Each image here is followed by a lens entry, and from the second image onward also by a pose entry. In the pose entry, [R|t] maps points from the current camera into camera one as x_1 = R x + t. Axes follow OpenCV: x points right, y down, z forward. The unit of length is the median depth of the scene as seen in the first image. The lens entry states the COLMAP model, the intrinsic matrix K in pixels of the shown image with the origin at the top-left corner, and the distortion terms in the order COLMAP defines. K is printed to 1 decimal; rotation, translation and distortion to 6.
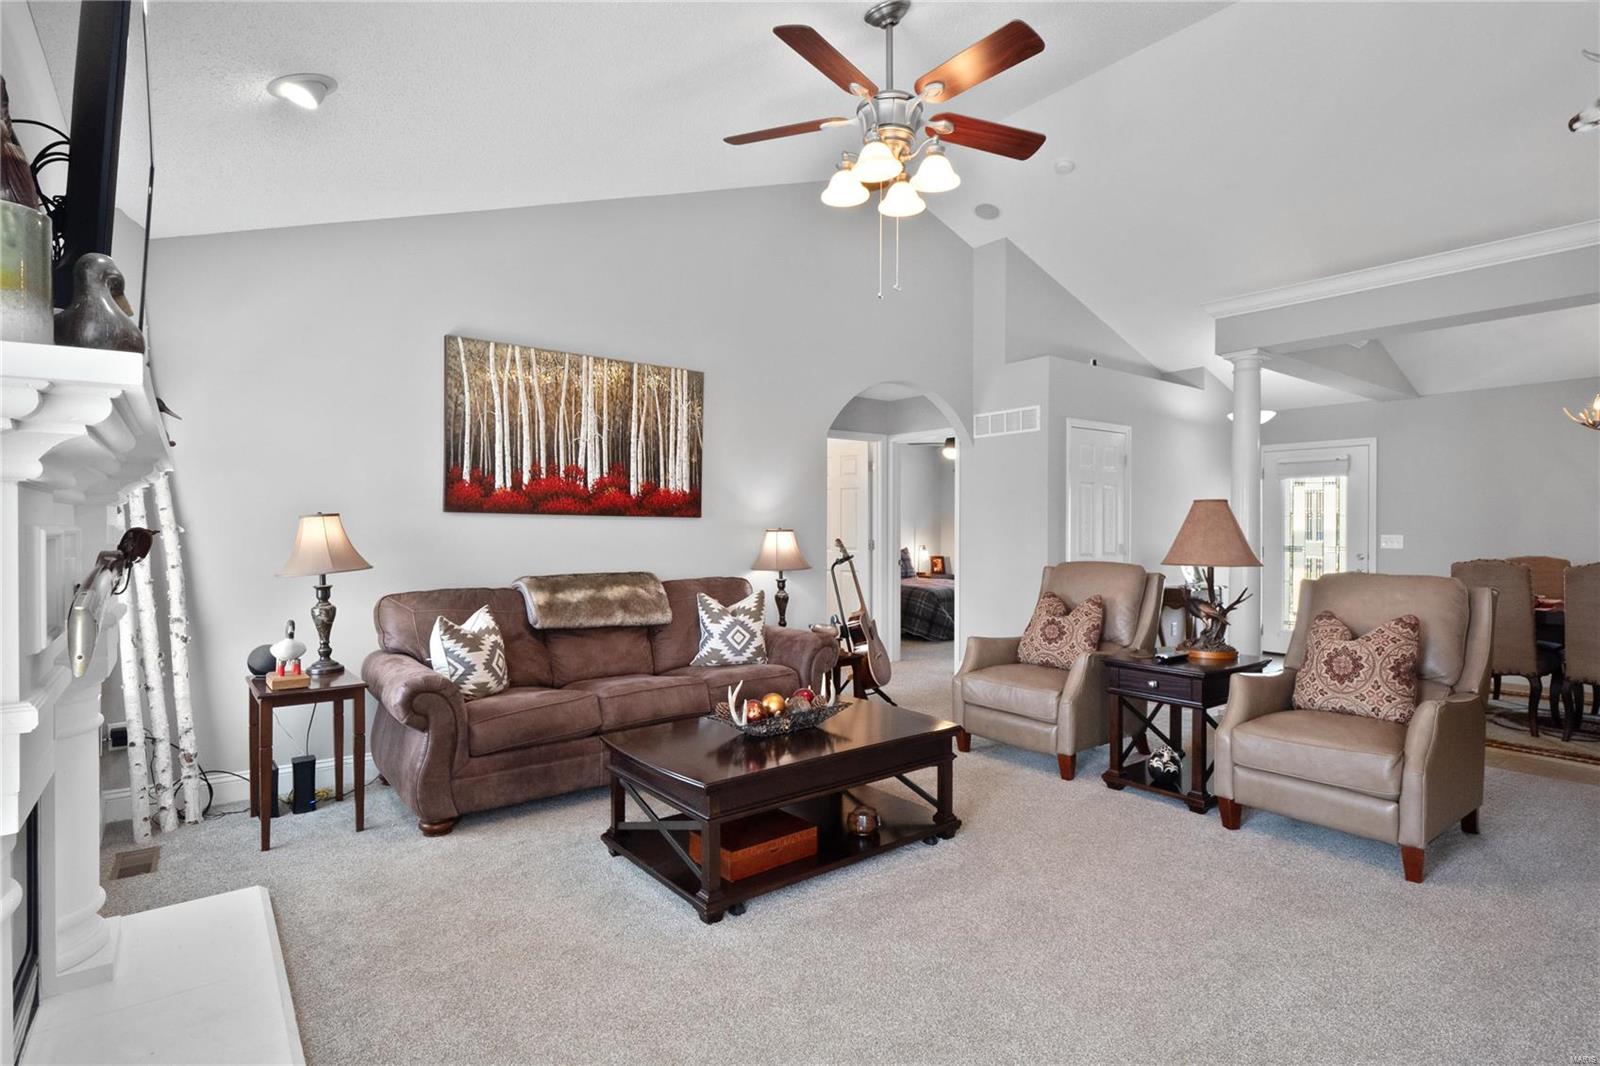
lens RADIAL K [[802.0, 0, 805.6], [0, 802.0, 524.1], [0, 0, 1]] dist [-0.001517, -0.000226]
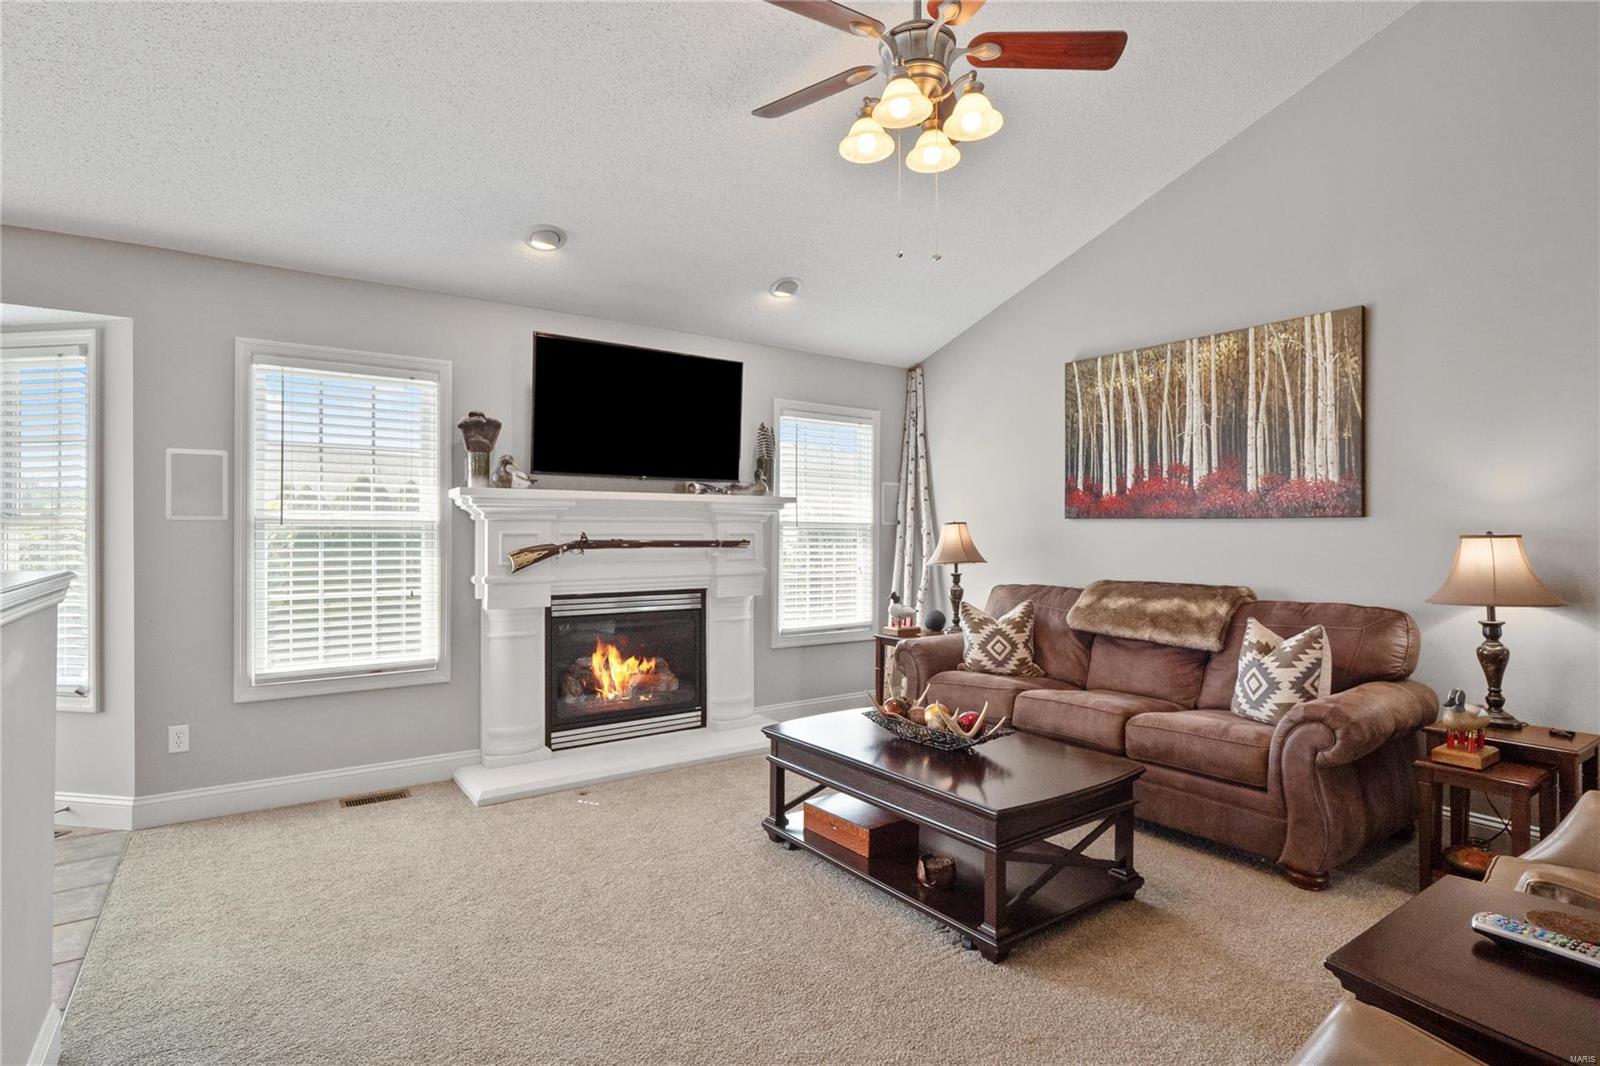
lens RADIAL K [[802.0, 0, 805.6], [0, 802.0, 524.1], [0, 0, 1]] dist [-0.001517, -0.000226]
pose [[-0.033493, -0.033428, -0.998880, 0.625388], [-0.021952, 0.999224, -0.032704, 0.033348], [0.999198, 0.020832, -0.034201, 0.612382]]
